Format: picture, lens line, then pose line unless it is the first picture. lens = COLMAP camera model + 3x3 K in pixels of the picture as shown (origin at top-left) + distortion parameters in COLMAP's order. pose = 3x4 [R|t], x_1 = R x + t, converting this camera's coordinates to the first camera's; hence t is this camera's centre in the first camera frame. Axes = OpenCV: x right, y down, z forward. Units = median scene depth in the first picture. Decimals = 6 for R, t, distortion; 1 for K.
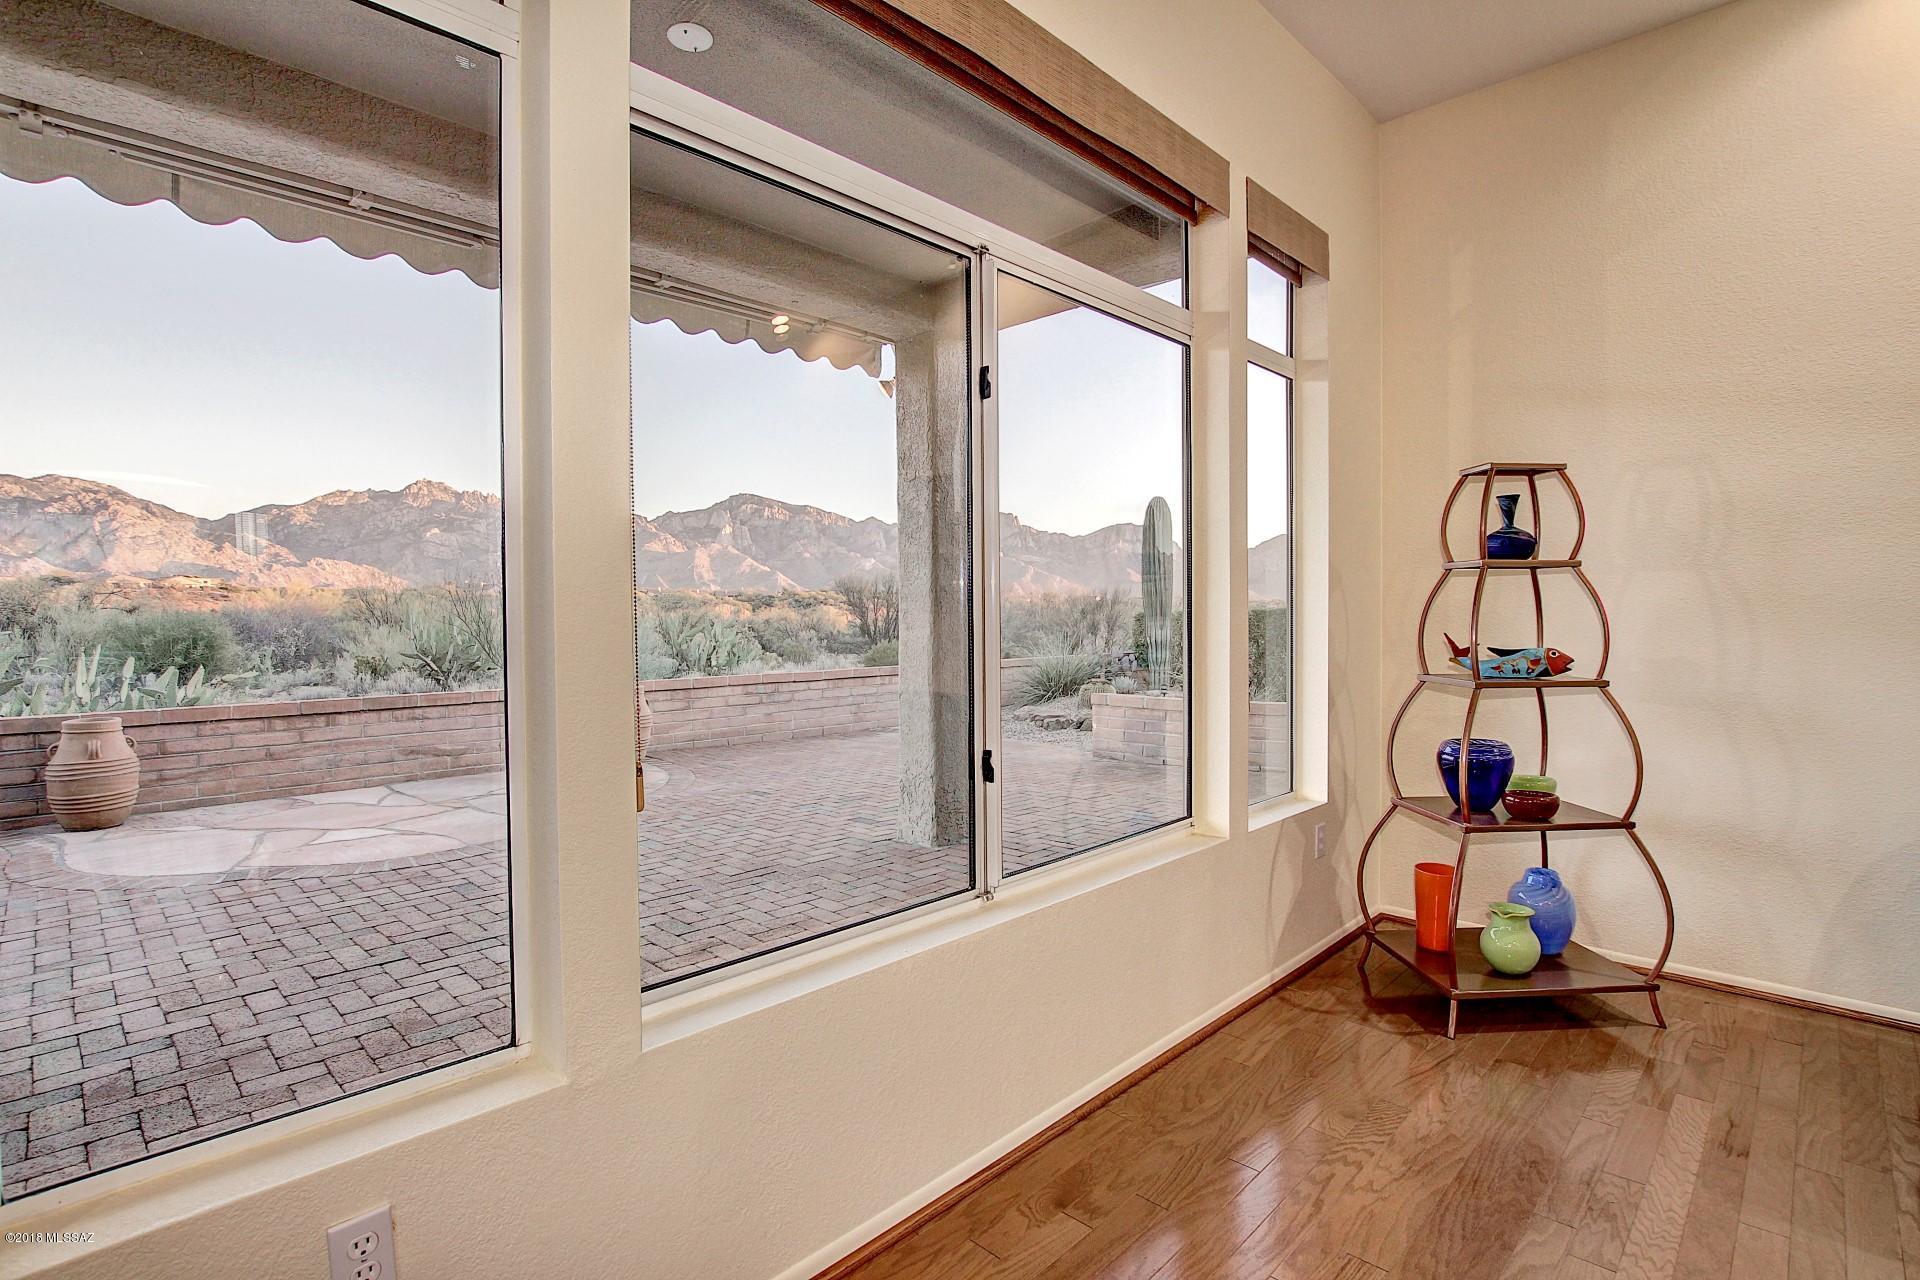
lens RADIAL K [[922.0, 0, 949.8], [0, 922.0, 642.6], [0, 0, 1]] dist [-0.016282, 0.000710]
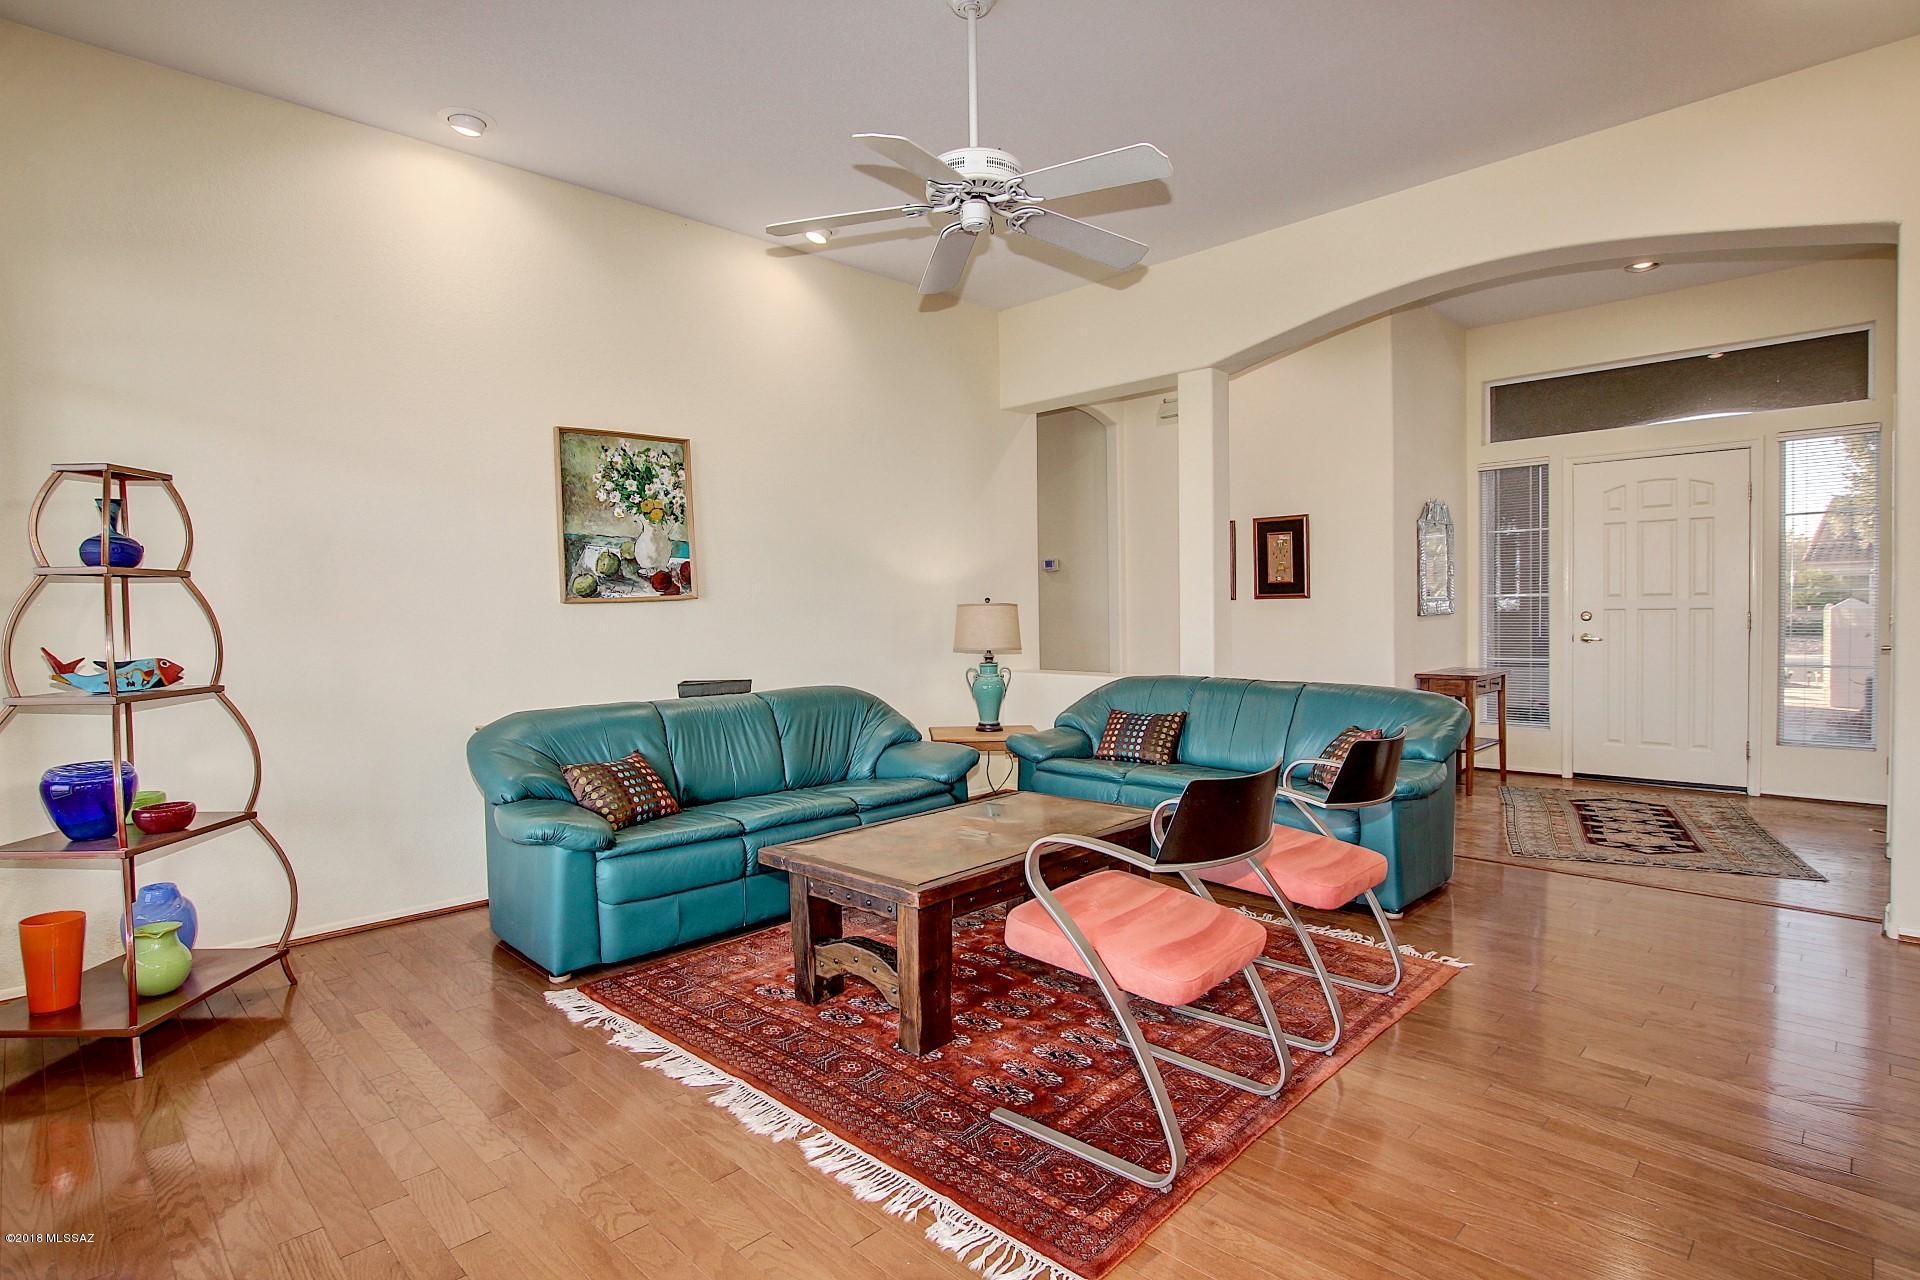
lens RADIAL K [[1020.4, 0, 960.0], [0, 1020.4, 640.0], [0, 0, 1]] dist [0.000048, -0.000089]
pose [[0.028409, -0.027694, 0.999213, -0.404118], [0.048300, 0.998487, 0.026301, -0.000921], [-0.998429, 0.047515, 0.029704, 0.098527]]
